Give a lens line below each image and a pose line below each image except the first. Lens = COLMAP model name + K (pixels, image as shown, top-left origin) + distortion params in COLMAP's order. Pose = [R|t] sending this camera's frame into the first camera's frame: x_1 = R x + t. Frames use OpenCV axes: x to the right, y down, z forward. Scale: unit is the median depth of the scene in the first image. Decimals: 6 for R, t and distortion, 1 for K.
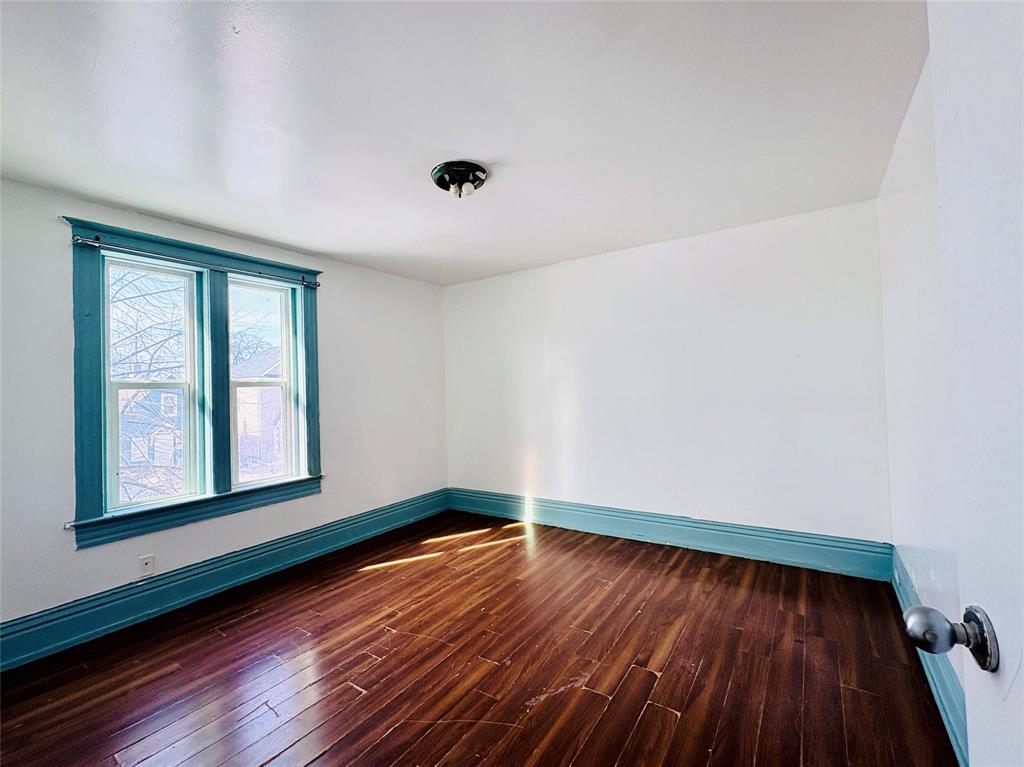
lens RADIAL K [[406.0, 0, 506.5], [0, 406.0, 385.9], [0, 0, 1]] dist [-0.000041, -0.000091]
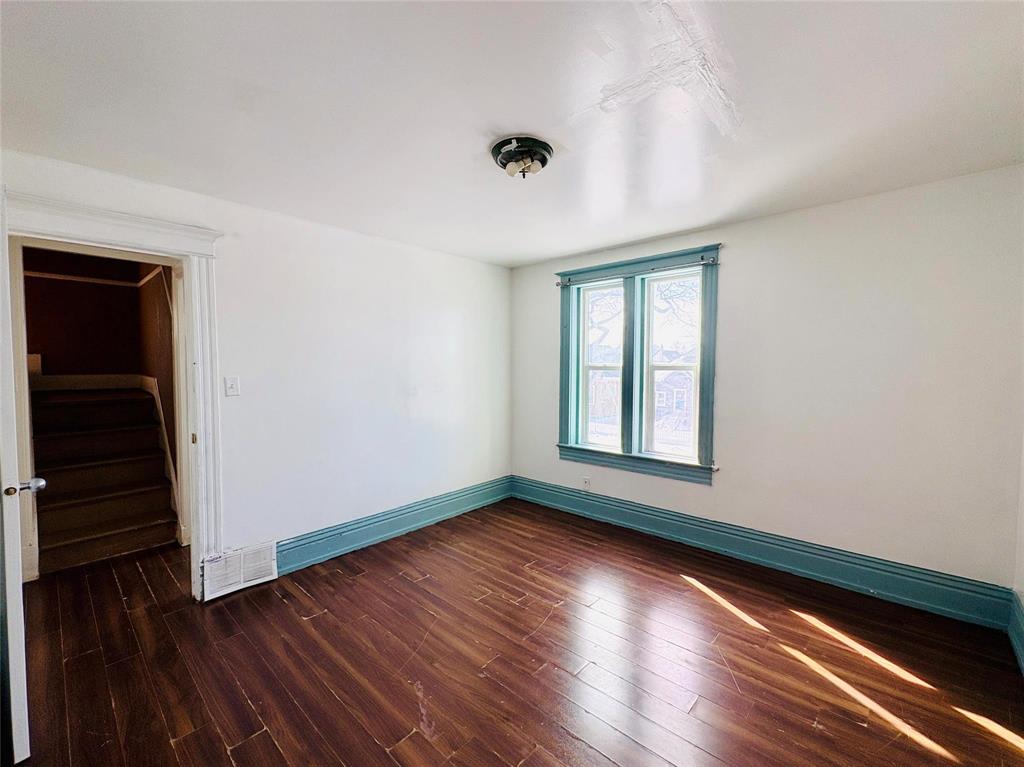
lens RADIAL K [[406.0, 0, 517.8], [0, 406.0, 388.1], [0, 0, 1]] dist [-0.000041, -0.000091]
pose [[-0.059455, 0.086720, -0.994457, 0.571886], [0.003881, 0.996232, 0.086643, -0.052713], [0.998223, 0.001292, -0.059567, 0.724718]]
